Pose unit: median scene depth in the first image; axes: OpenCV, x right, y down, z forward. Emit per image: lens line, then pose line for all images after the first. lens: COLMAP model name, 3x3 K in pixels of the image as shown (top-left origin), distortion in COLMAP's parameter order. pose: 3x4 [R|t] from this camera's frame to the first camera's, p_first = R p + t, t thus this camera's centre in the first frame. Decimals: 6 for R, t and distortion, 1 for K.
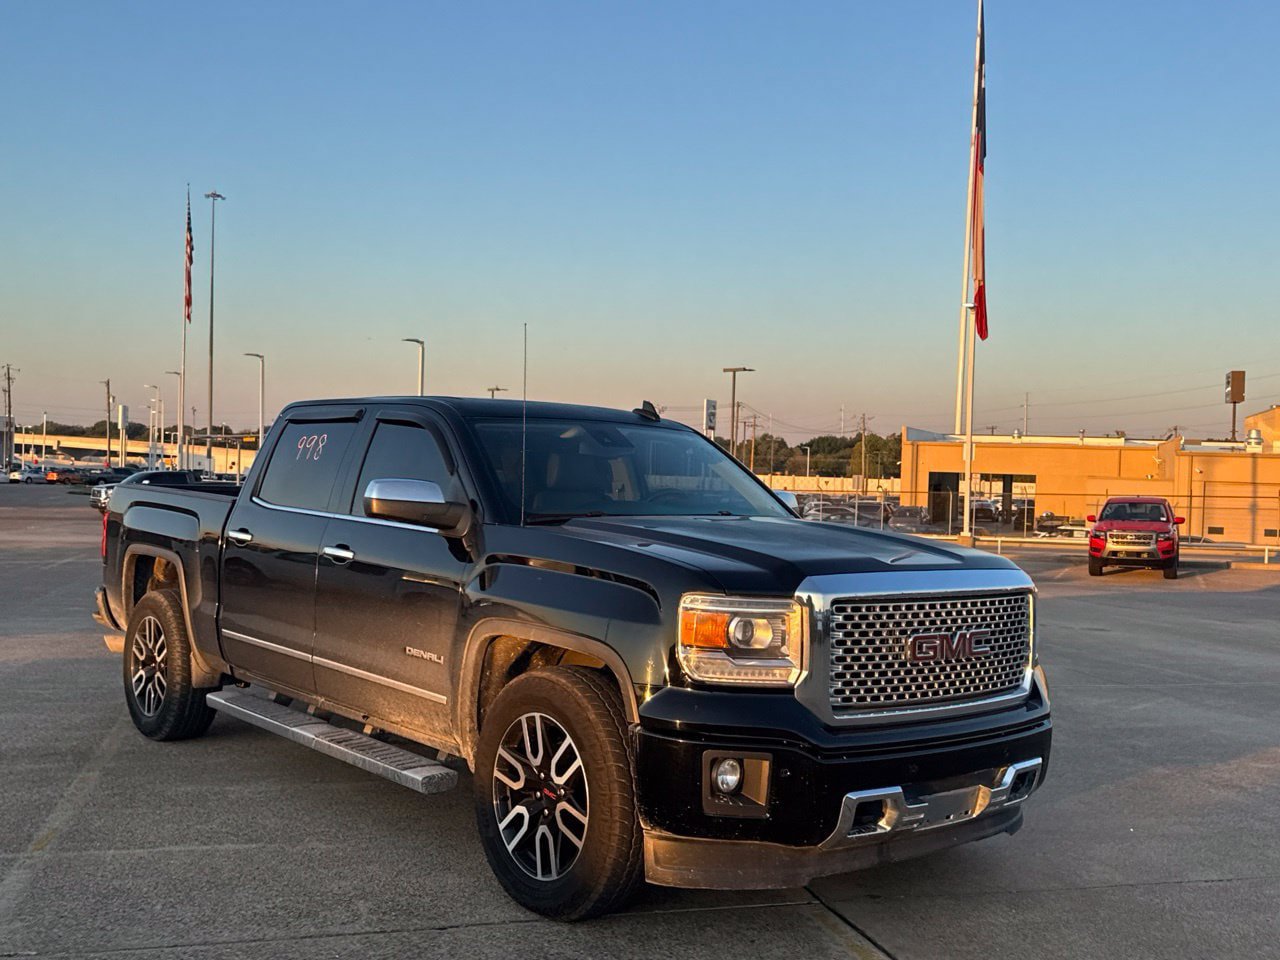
lens RADIAL K [[1261.4, 0, 629.6], [0, 1261.4, 475.0], [0, 0, 1]] dist [0.059174, 0.000000]
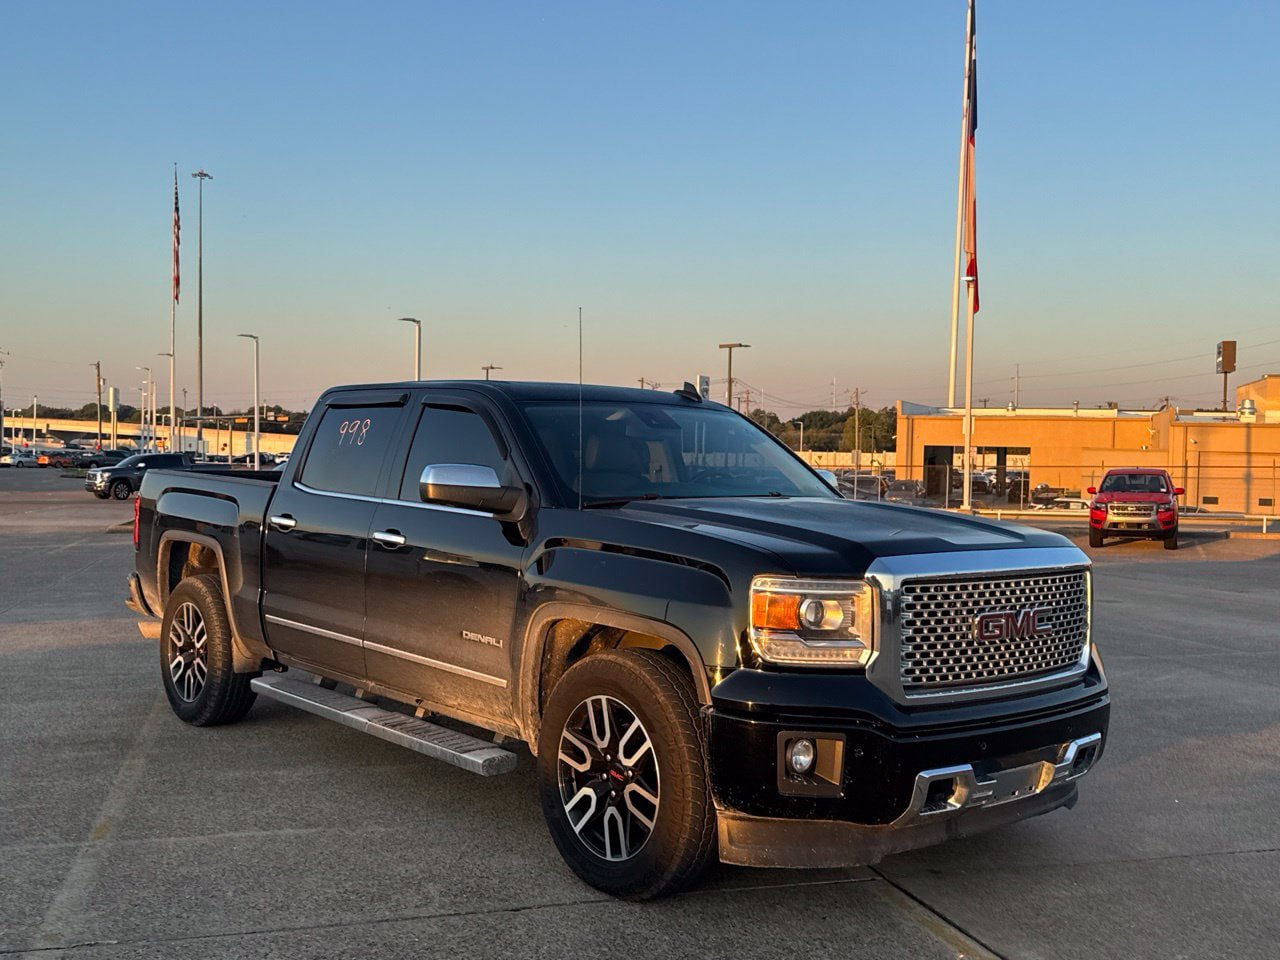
lens RADIAL K [[1261.4, 0, 639.1], [0, 1261.4, 471.7], [0, 0, 1]] dist [0.059174, 0.000000]
pose [[0.999851, -0.011943, 0.012452, -0.051816], [0.011745, 0.999806, 0.015843, -0.005269], [-0.012639, -0.015695, 0.999797, -0.002397]]
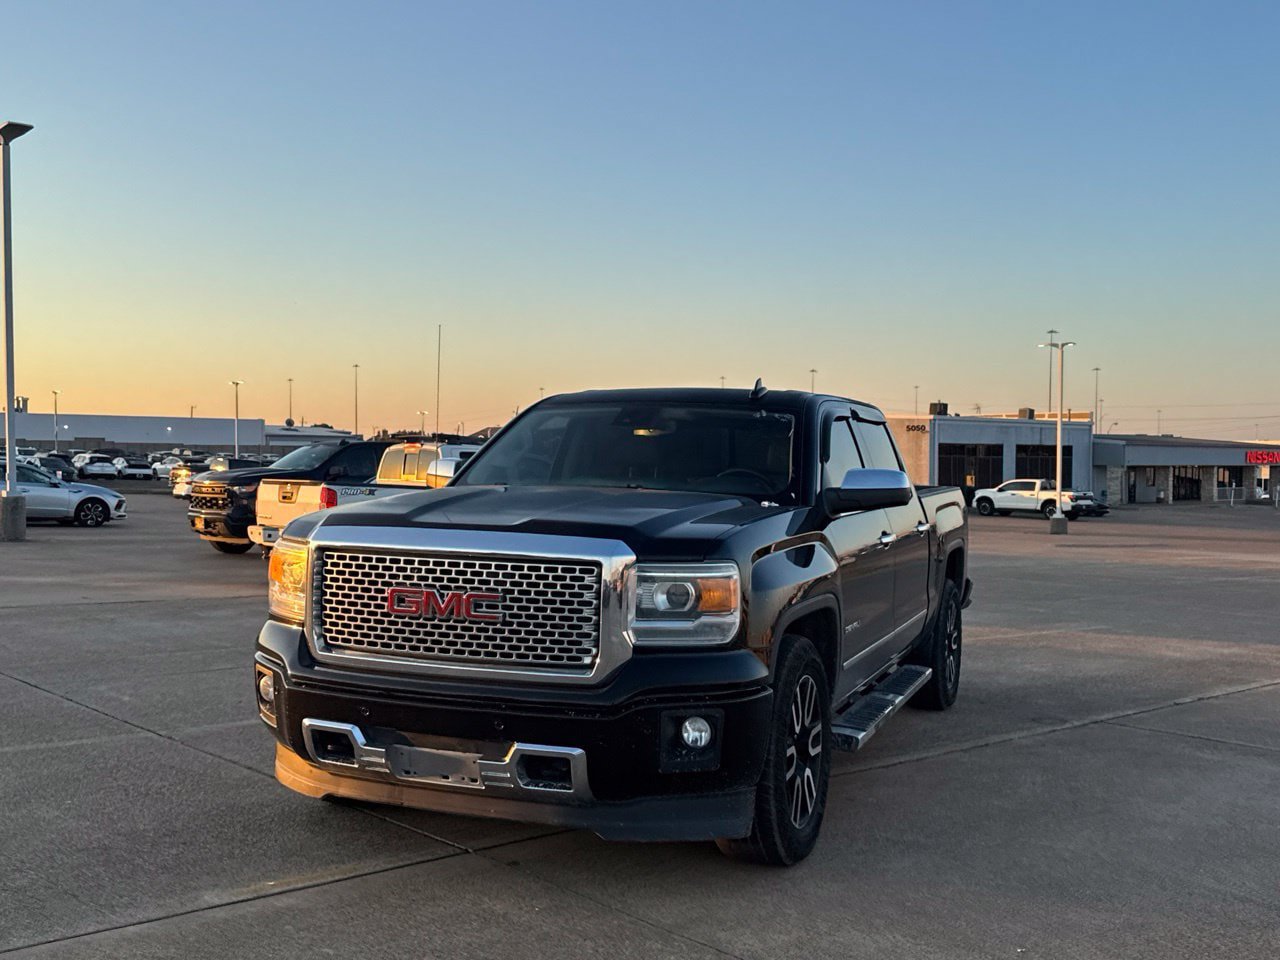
lens RADIAL K [[1261.4, 0, 645.7], [0, 1261.4, 465.2], [0, 0, 1]] dist [0.059174, 0.000000]
pose [[0.483937, -0.024467, -0.874761, 1.102894], [-0.003867, 0.999540, -0.030097, 0.050462], [0.875095, 0.017948, 0.483619, 0.603289]]
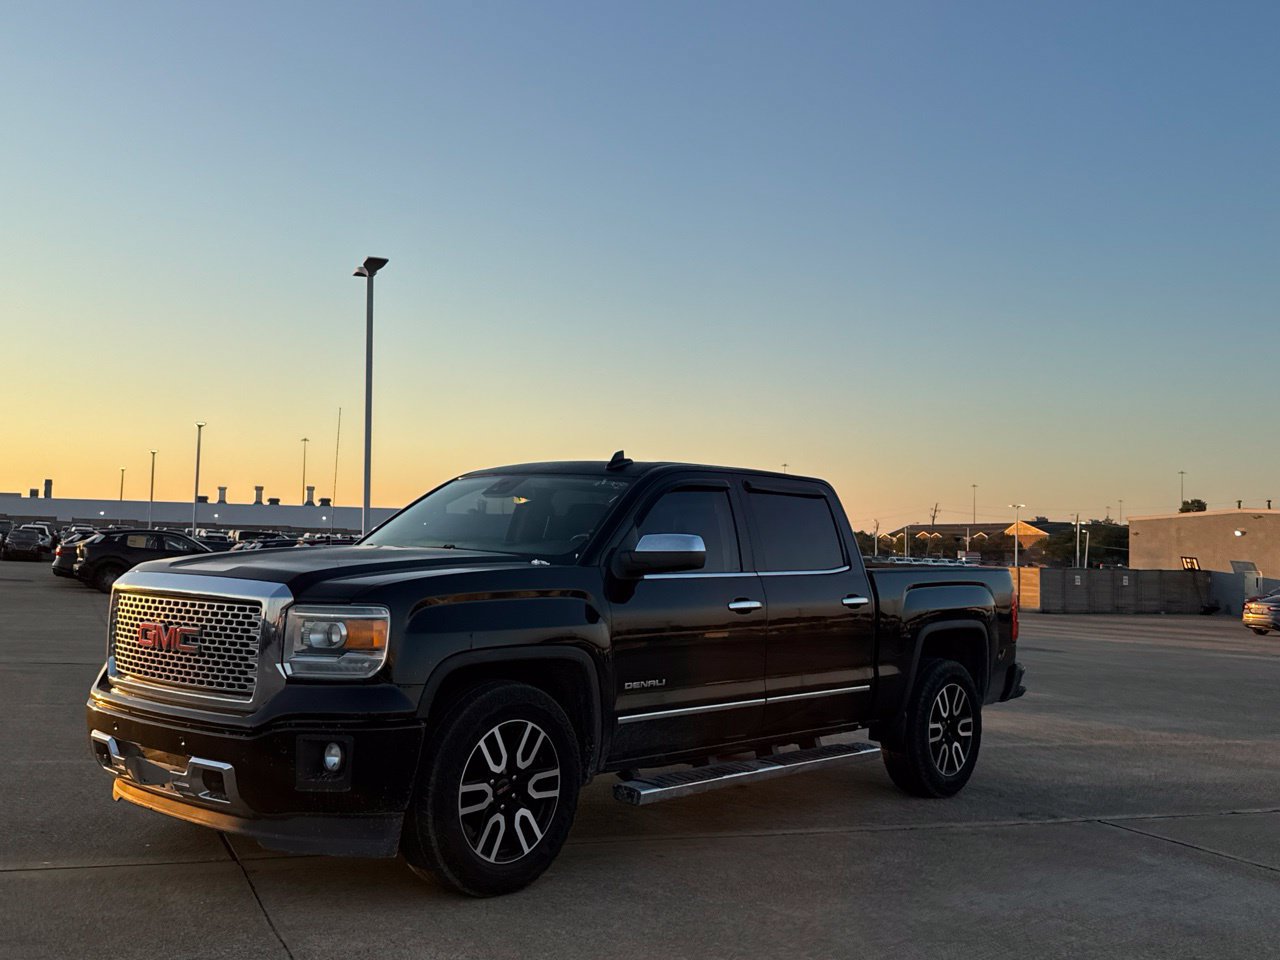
lens RADIAL K [[1261.4, 0, 645.7], [0, 1261.4, 483.0], [0, 0, 1]] dist [0.059174, 0.000000]
pose [[0.179066, -0.082049, -0.980410, 1.379828], [-0.026433, 0.995755, -0.088161, 0.077876], [0.983482, 0.041701, 0.176137, 1.122392]]
